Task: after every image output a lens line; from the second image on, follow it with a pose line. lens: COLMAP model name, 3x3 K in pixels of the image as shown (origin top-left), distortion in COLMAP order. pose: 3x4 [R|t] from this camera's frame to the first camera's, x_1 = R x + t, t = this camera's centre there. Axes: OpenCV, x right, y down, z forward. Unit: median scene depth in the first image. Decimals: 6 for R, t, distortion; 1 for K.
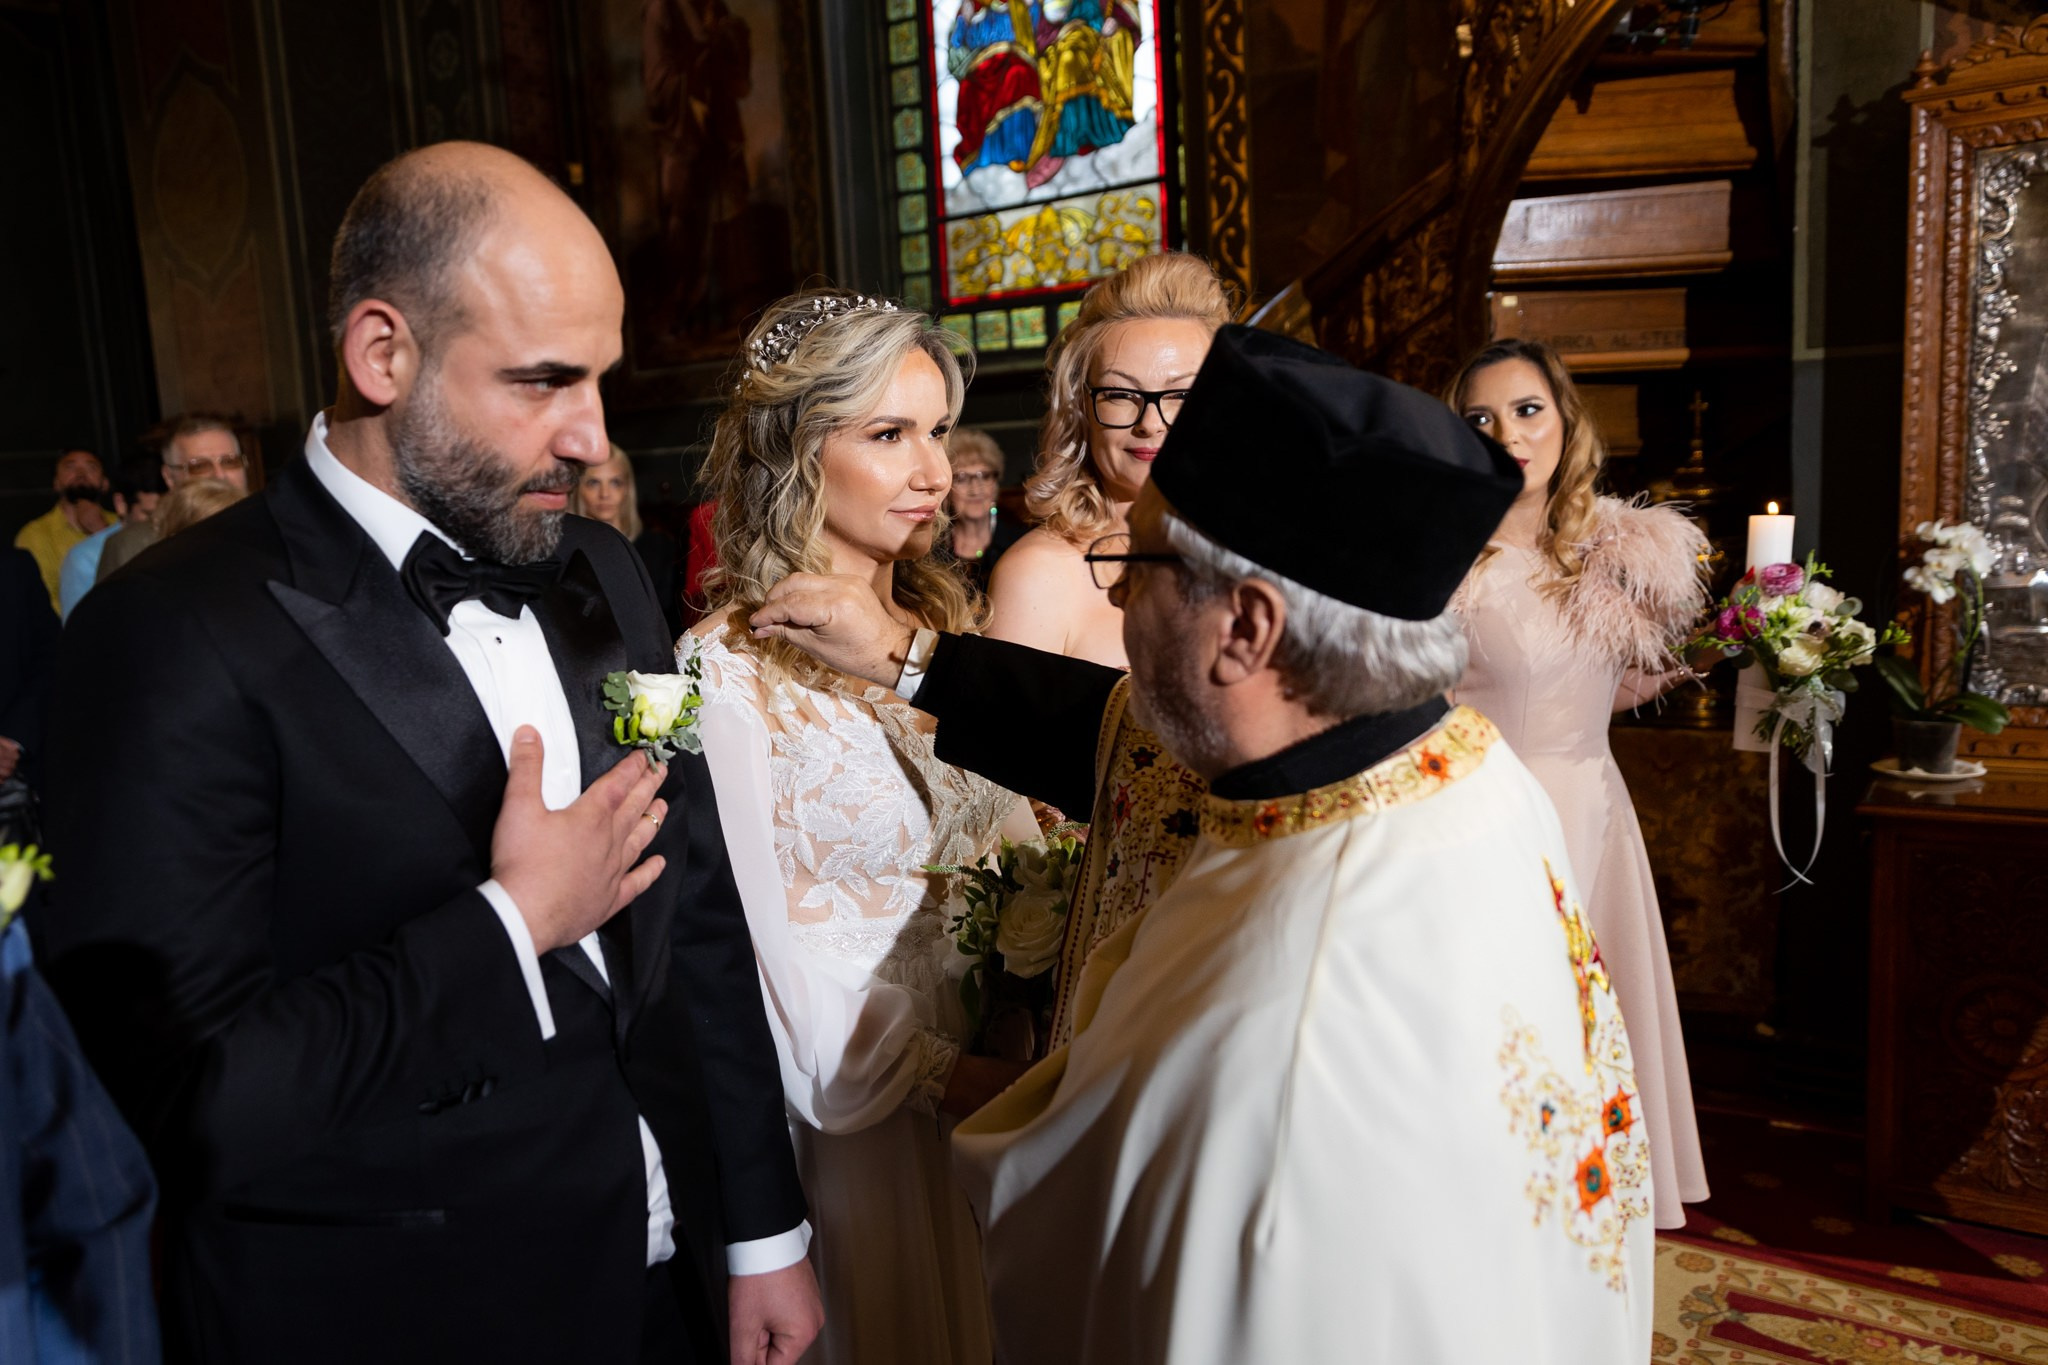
lens RADIAL K [[1644.1, 0, 849.5], [0, 1644.1, 683.7], [0, 0, 1]] dist [0.015078, 0.001598]
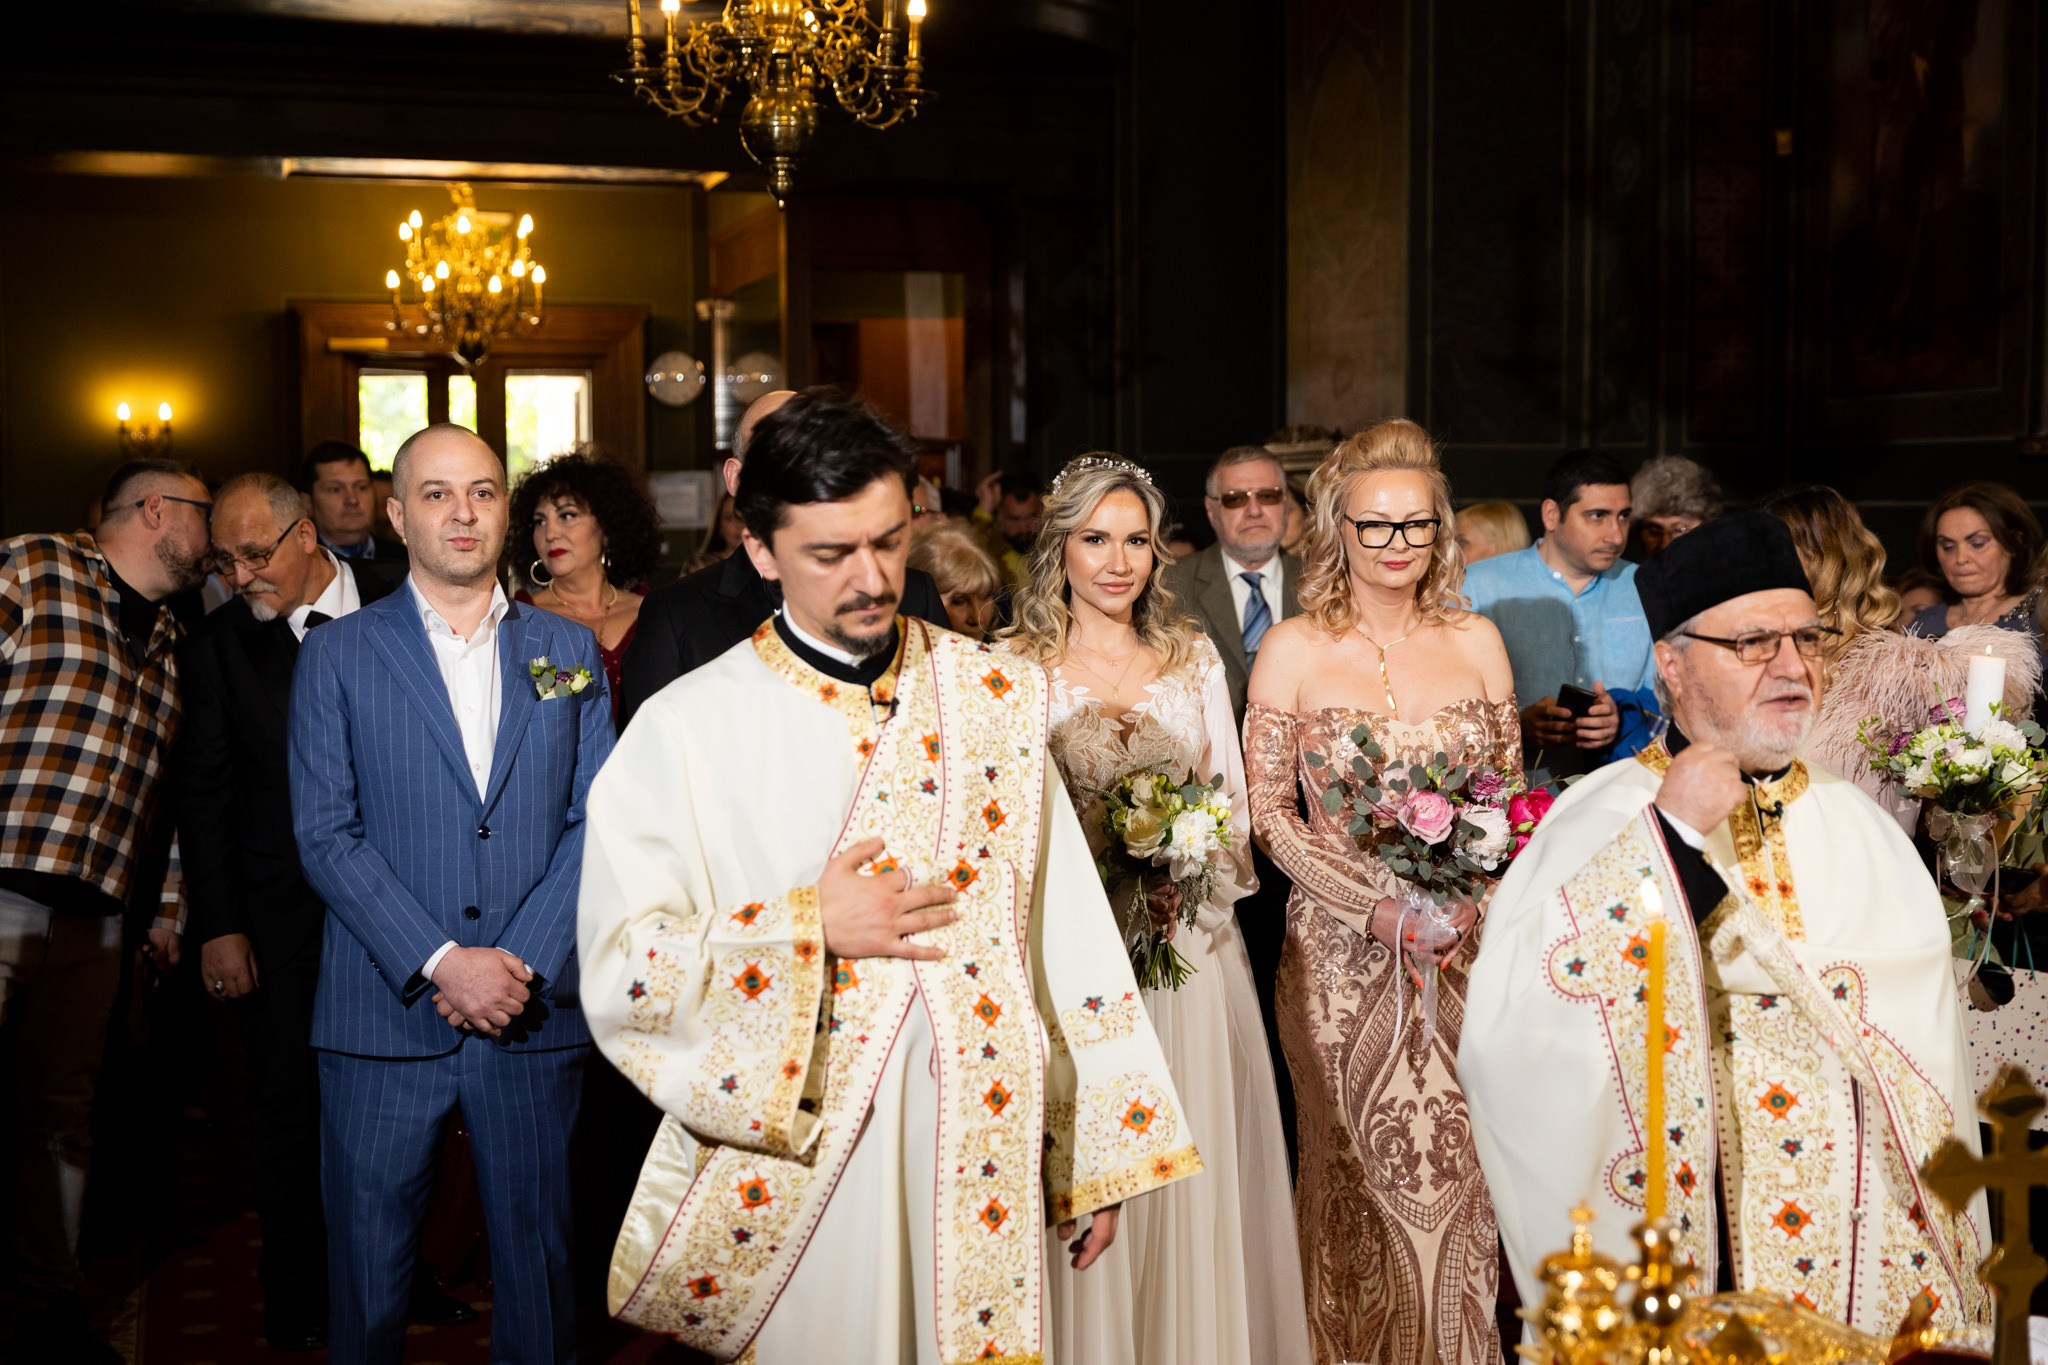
lens RADIAL K [[3026.4, 0, 1029.0], [0, 3026.4, 725.1], [0, 0, 1]] dist [0.015438, 0.081444]
pose [[0.817120, 0.105909, -0.566655, 0.456289], [-0.130918, 0.991387, -0.003492, 0.016728], [0.561405, 0.077038, 0.823948, -0.424316]]
